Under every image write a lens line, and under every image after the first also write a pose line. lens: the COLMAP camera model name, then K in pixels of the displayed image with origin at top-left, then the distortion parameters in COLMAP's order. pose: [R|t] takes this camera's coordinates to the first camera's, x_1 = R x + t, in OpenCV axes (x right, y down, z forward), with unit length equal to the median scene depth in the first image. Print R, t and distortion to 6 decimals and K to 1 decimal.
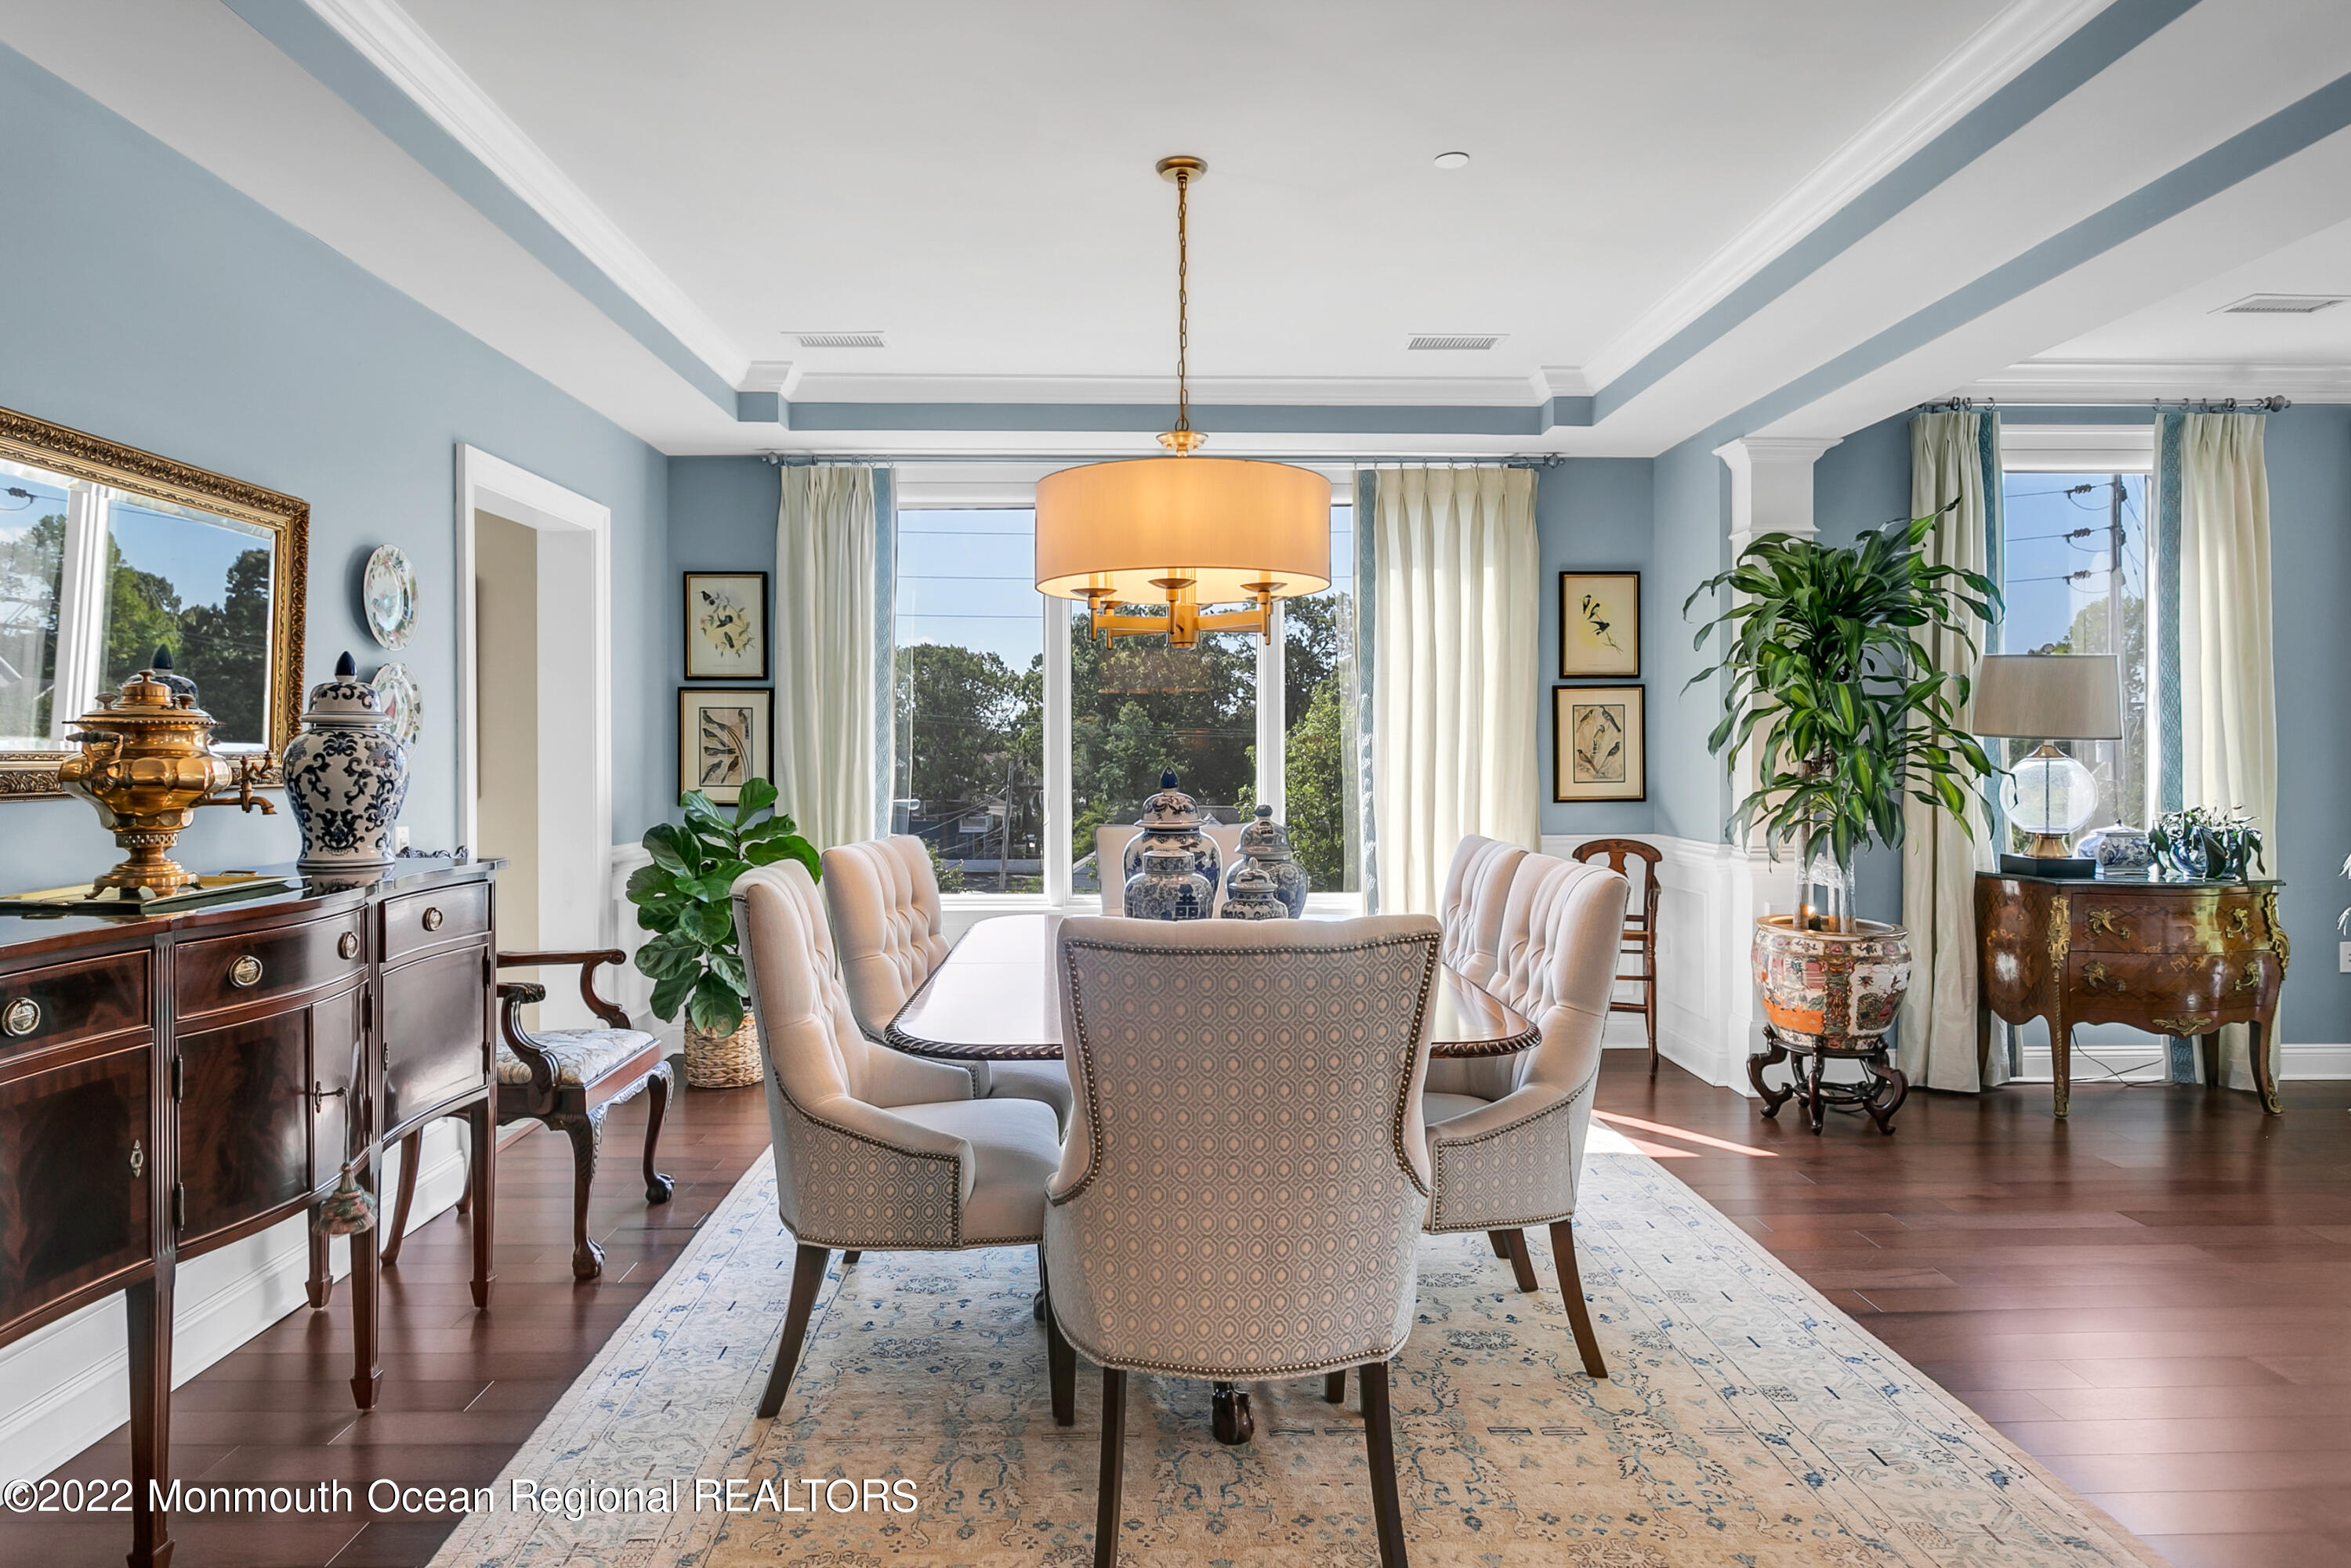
lens RADIAL K [[1390.6, 0, 1167.2], [0, 1390.6, 753.8], [0, 0, 1]] dist [-0.007390, 0.000214]
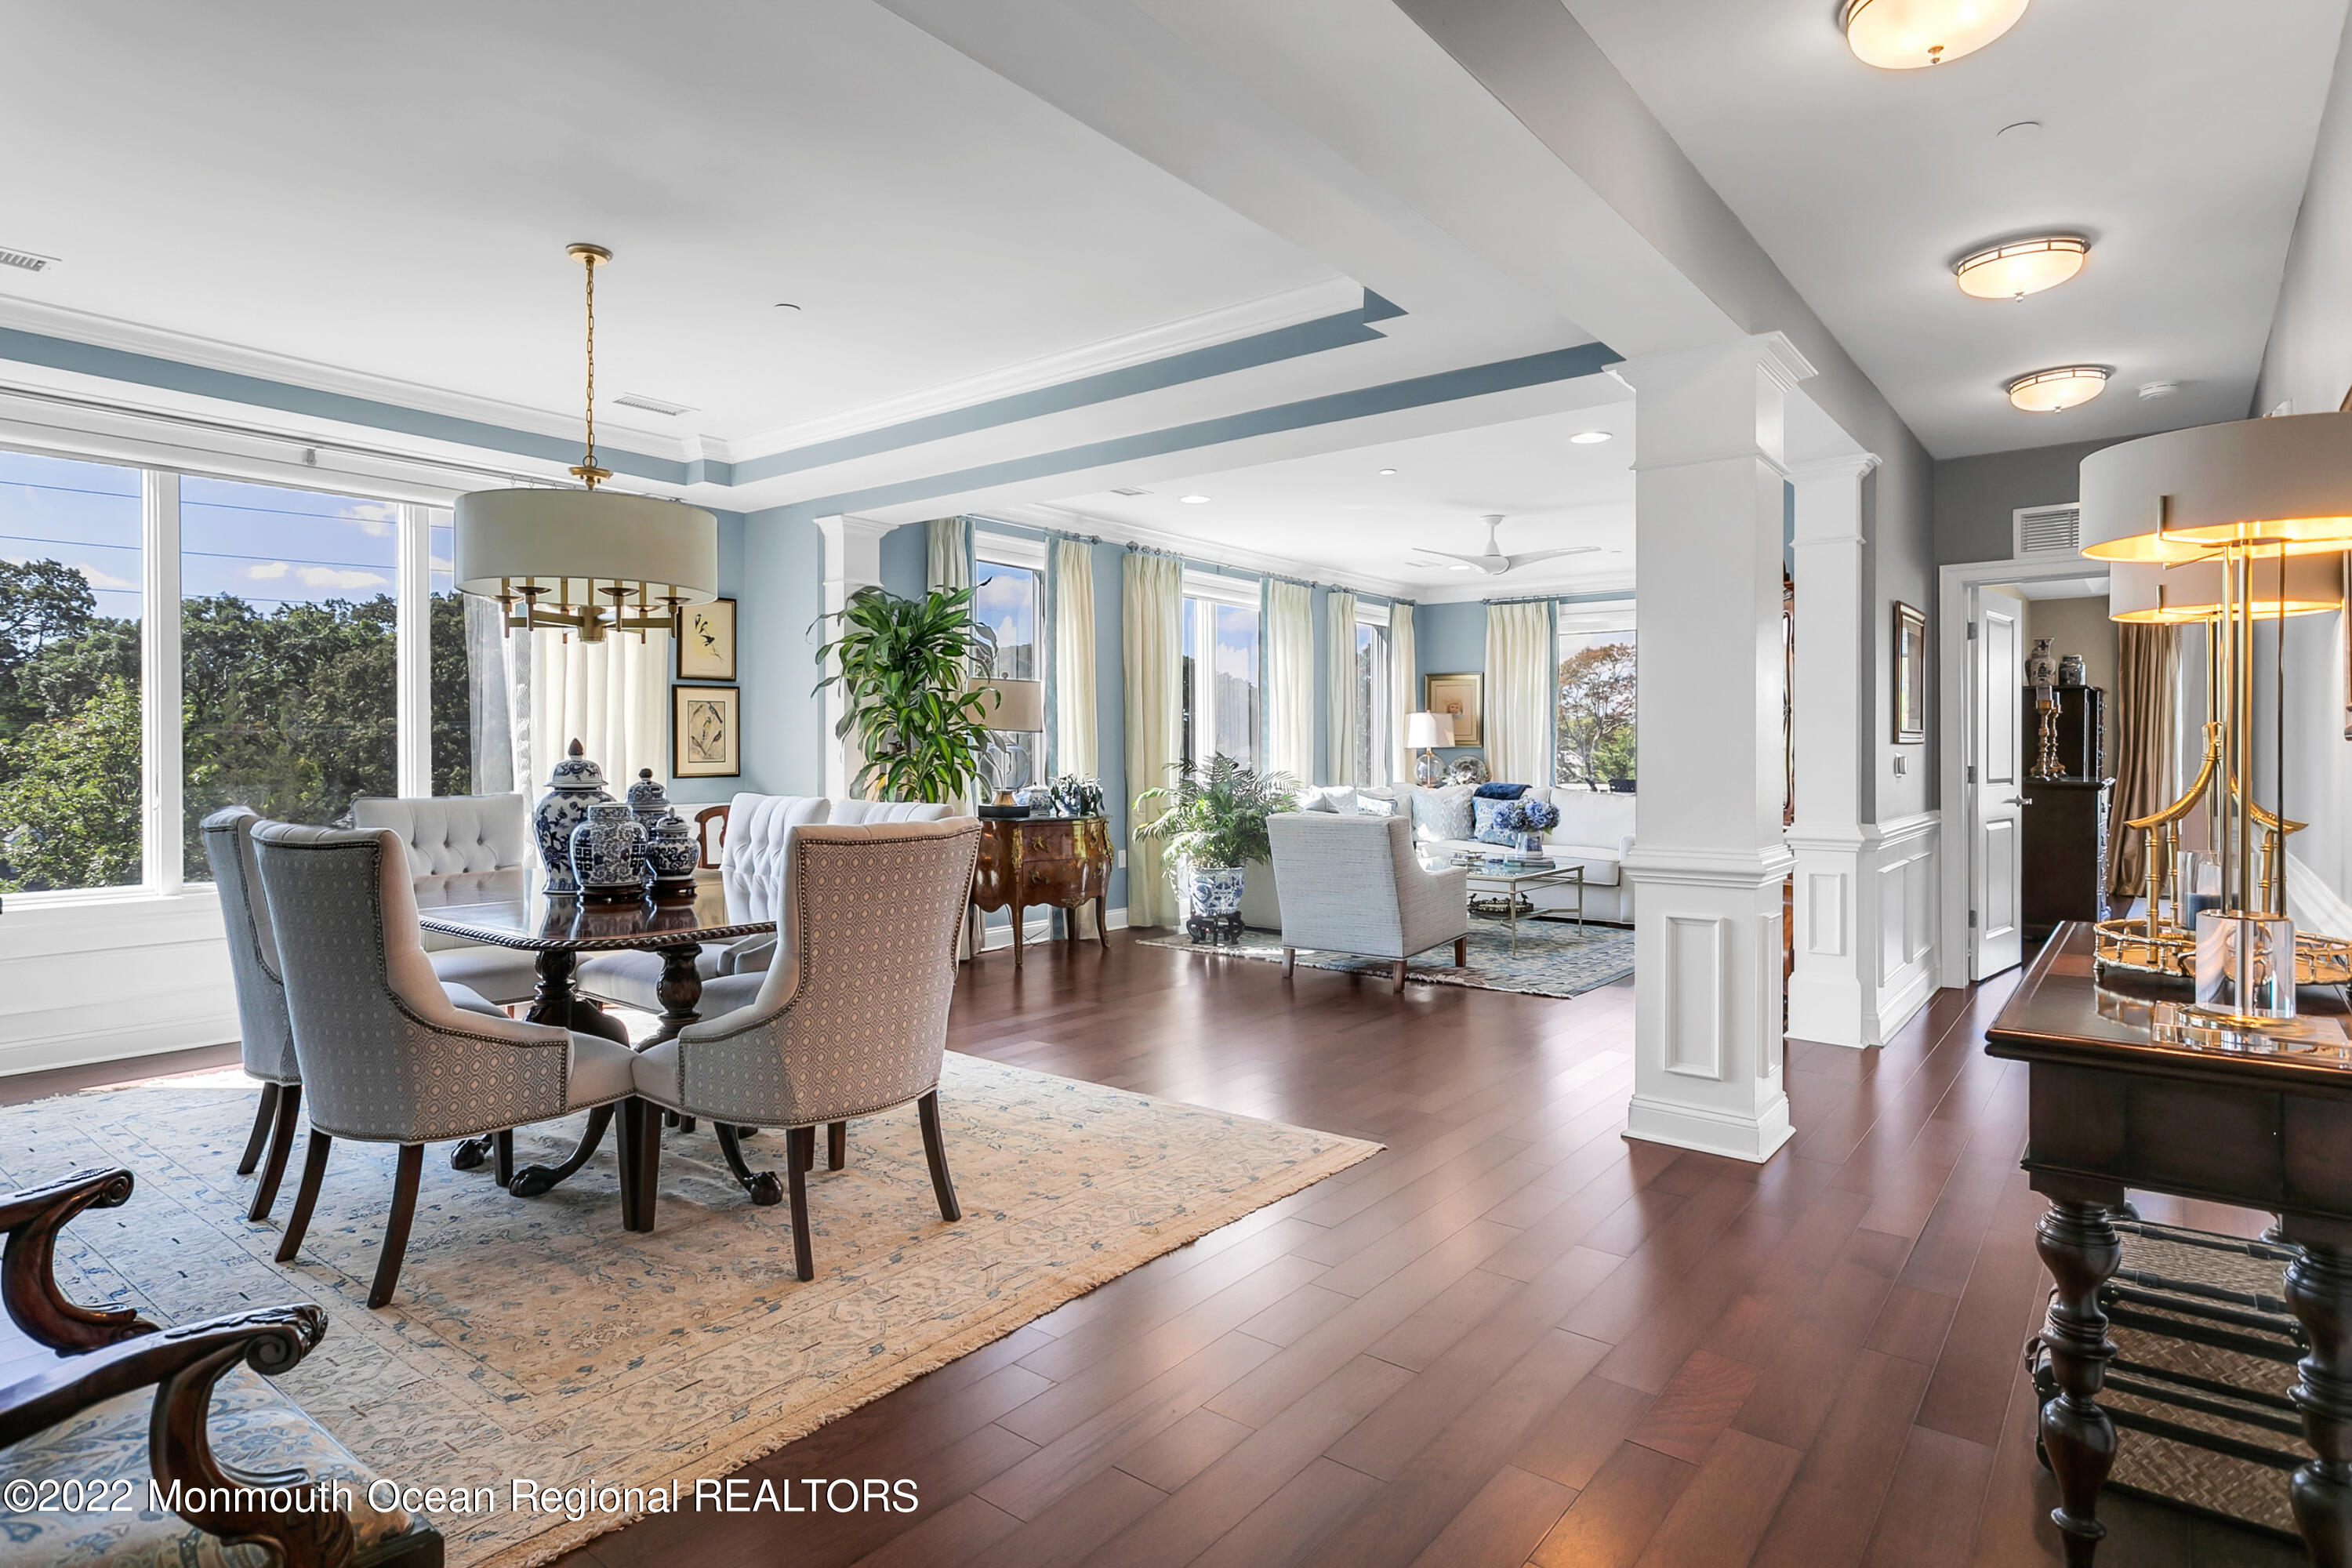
lens RADIAL K [[1266.4, 0, 1180.7], [0, 1266.4, 756.6], [0, 0, 1]] dist [-0.002881, 0.000189]
pose [[0.632518, 0.001069, 0.774545, -0.372156], [-0.000882, 0.999999, -0.000659, 0.018704], [-0.774545, -0.000266, 0.632518, -0.081251]]
